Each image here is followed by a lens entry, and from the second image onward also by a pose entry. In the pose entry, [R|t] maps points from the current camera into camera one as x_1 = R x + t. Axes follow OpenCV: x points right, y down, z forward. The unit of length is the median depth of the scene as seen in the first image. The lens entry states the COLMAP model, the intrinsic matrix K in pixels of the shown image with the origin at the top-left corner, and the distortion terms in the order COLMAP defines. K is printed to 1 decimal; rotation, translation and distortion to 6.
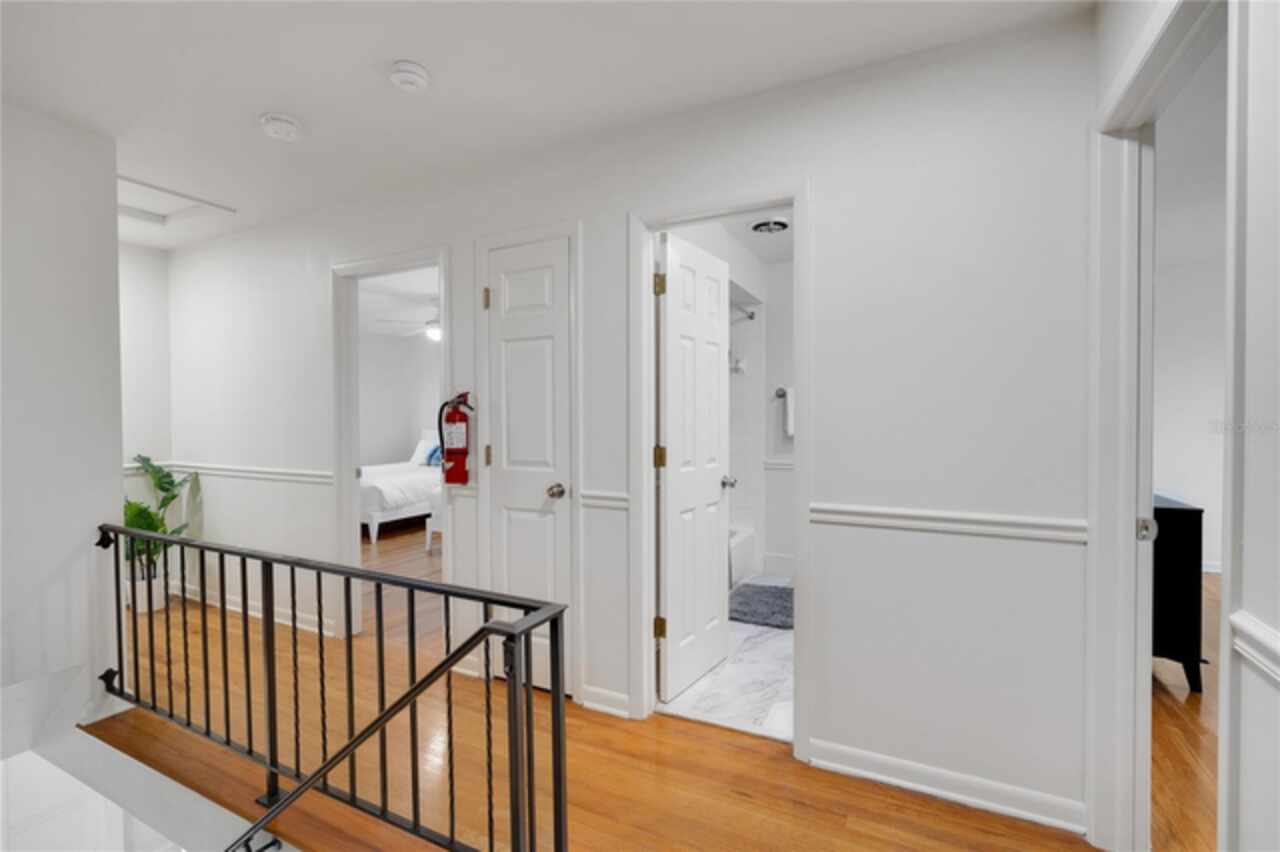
lens RADIAL K [[568.3, 0, 637.4], [0, 568.3, 427.1], [0, 0, 1]] dist [-0.000648, -0.000017]
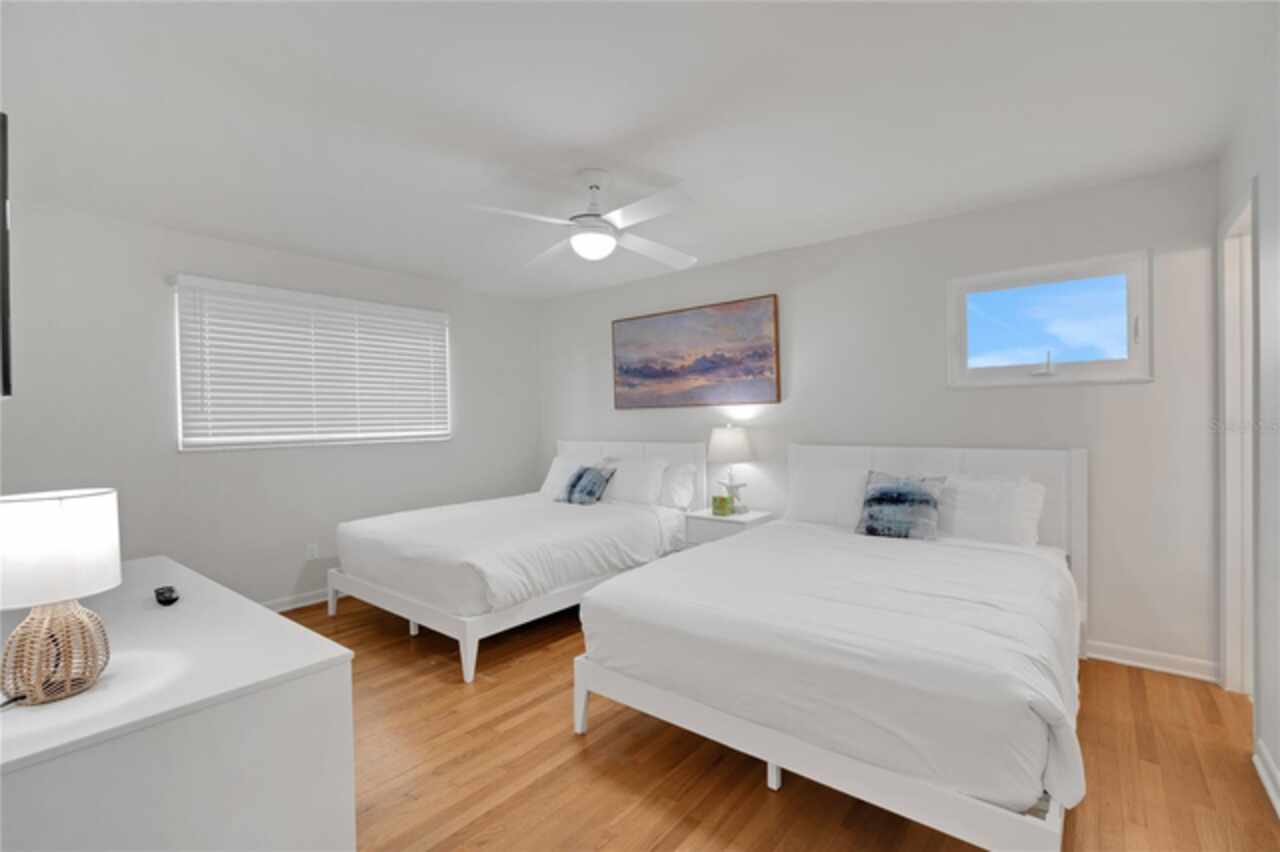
lens RADIAL K [[568.3, 0, 641.8], [0, 568.3, 425.7], [0, 0, 1]] dist [-0.000648, -0.000017]
pose [[0.978938, -0.001414, -0.204151, -0.184830], [-0.001417, 0.999905, -0.013724, -0.005065], [0.204151, 0.013724, 0.978843, 0.464597]]
